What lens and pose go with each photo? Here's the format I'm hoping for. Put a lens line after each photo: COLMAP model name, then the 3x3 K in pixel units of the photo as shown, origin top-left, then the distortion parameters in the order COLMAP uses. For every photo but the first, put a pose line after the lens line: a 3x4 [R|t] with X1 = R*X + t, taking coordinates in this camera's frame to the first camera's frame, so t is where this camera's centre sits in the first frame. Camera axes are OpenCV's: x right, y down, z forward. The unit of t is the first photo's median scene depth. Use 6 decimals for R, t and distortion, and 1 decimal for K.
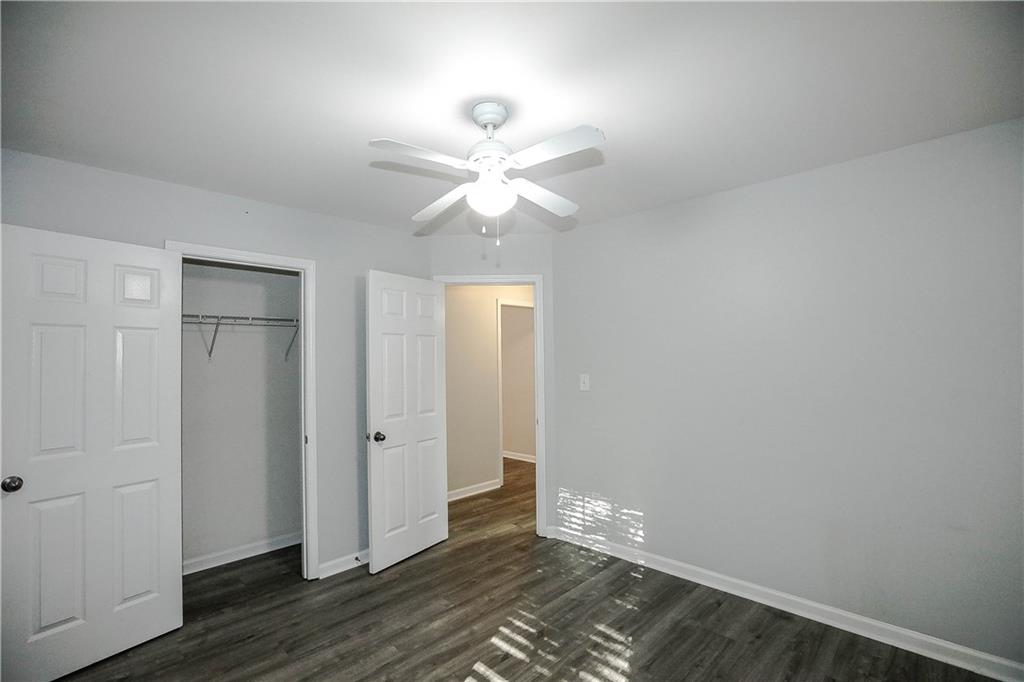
lens RADIAL K [[468.6, 0, 513.6], [0, 468.6, 347.0], [0, 0, 1]] dist [-0.057326, 0.022100]
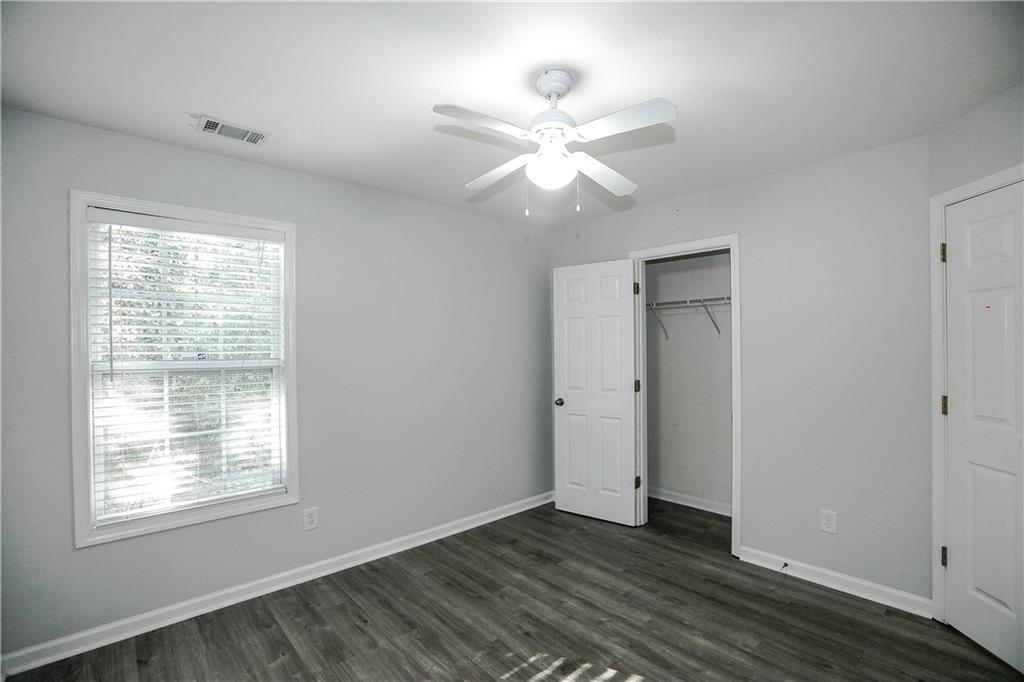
lens RADIAL K [[468.6, 0, 513.6], [0, 468.6, 347.0], [0, 0, 1]] dist [-0.057326, 0.022100]
pose [[-0.045806, 0.027438, -0.998573, 0.653771], [0.036712, 0.998994, 0.025766, 0.006531], [0.998276, -0.035480, -0.046768, 0.655709]]
